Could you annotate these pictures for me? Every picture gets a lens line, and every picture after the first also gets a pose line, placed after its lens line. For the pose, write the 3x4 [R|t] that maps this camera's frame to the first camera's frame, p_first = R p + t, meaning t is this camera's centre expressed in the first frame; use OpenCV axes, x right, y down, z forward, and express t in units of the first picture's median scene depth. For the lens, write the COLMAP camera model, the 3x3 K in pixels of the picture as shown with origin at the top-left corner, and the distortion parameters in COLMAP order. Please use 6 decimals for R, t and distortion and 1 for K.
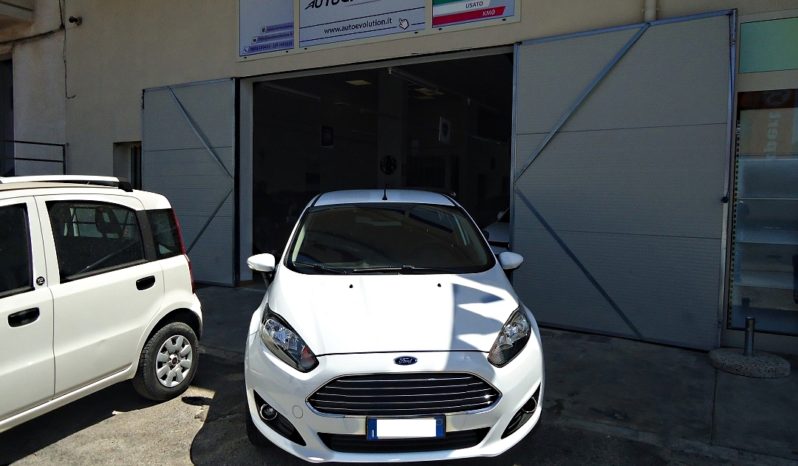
lens RADIAL K [[574.4, 0, 399.0], [0, 574.4, 233.0], [0, 0, 1]] dist [-0.002715, -0.004413]
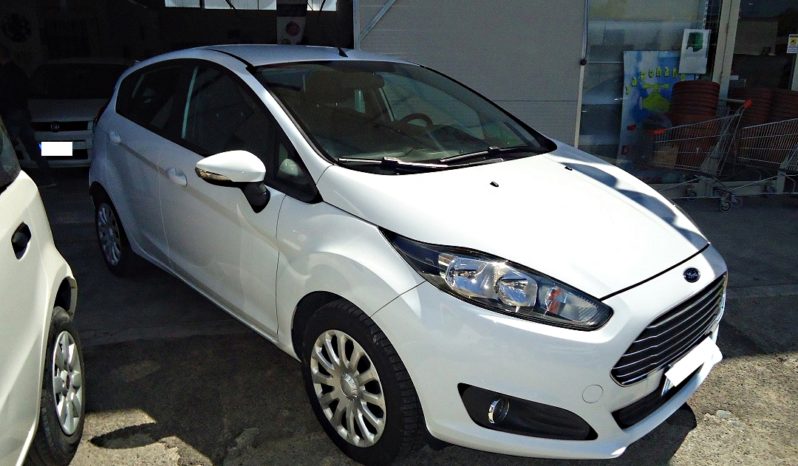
lens RADIAL K [[574.4, 0, 399.0], [0, 574.4, 233.0], [0, 0, 1]] dist [-0.002715, -0.004413]
pose [[0.780497, -0.174322, 0.600364, -0.407837], [0.051474, 0.974995, 0.216182, 0.001667], [-0.623037, -0.137826, 0.769954, 0.414274]]
